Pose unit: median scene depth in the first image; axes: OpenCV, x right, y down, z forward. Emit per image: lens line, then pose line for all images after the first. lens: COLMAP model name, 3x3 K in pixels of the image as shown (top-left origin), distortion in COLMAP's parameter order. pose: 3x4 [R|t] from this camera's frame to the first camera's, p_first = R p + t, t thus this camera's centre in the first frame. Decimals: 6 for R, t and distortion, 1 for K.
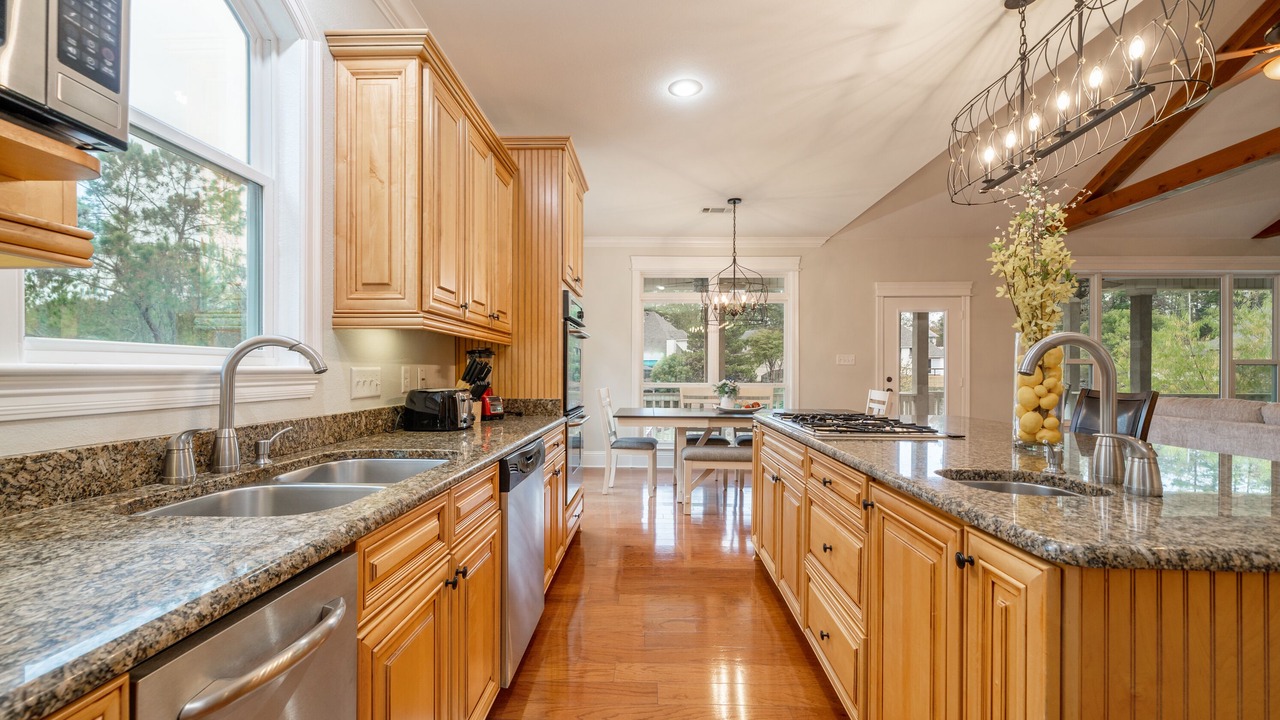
lens RADIAL K [[526.0, 0, 639.9], [0, 526.0, 372.5], [0, 0, 1]] dist [0.001131, 0.000158]
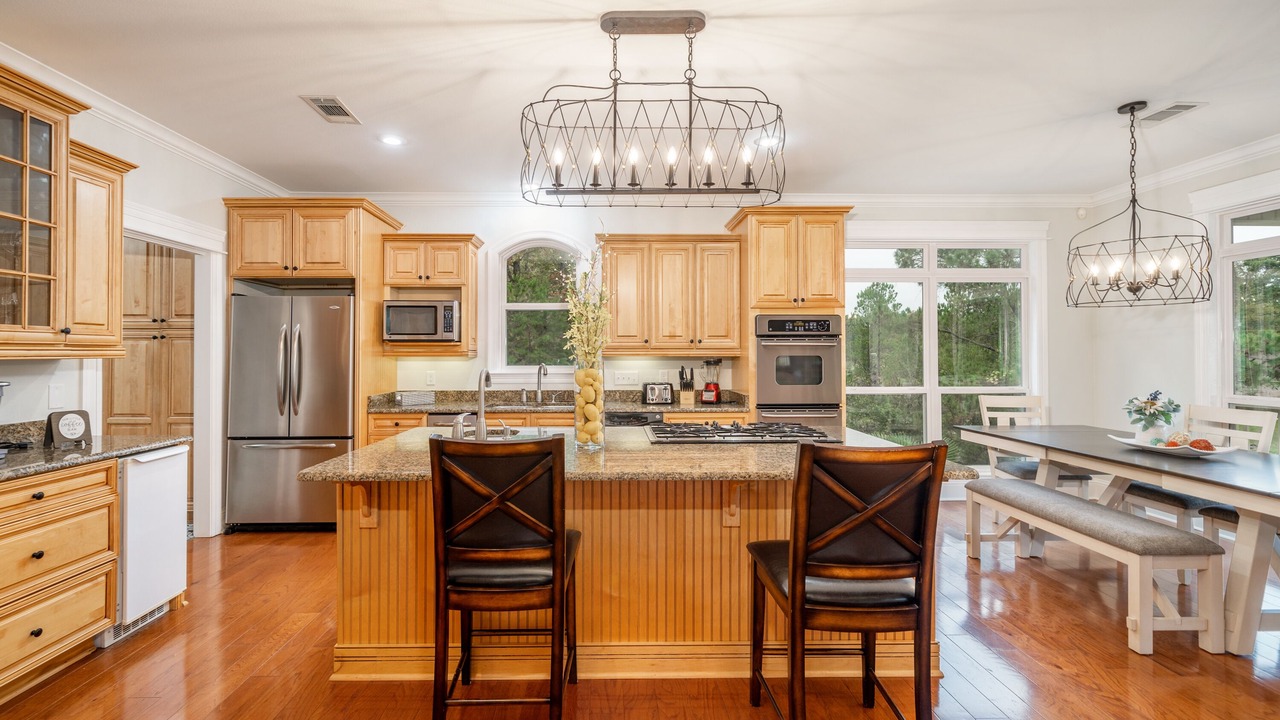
lens RADIAL K [[558.5, 0, 616.9], [0, 558.5, 346.1], [0, 0, 1]] dist [-0.001032, -0.000124]
pose [[0.049370, -0.017450, -0.998628, 2.383168], [0.000365, 0.999848, -0.017454, -0.097063], [0.998780, 0.000497, 0.049369, 1.075814]]
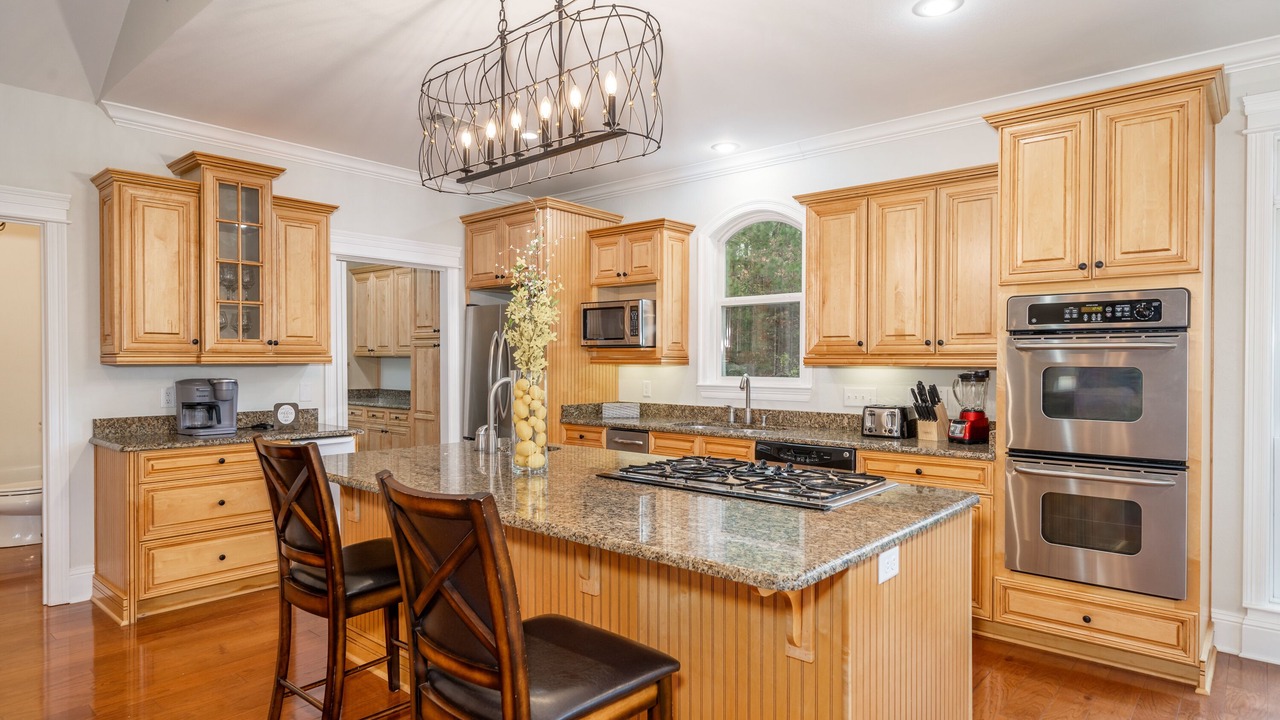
lens RADIAL K [[724.6, 0, 647.2], [0, 724.6, 366.6], [0, 0, 1]] dist [0.006914, 0.000595]
pose [[-0.630561, -0.000267, -0.776140, 1.970607], [-0.007075, 0.999960, 0.005404, -0.100144], [0.776107, 0.008899, -0.630538, 2.379405]]
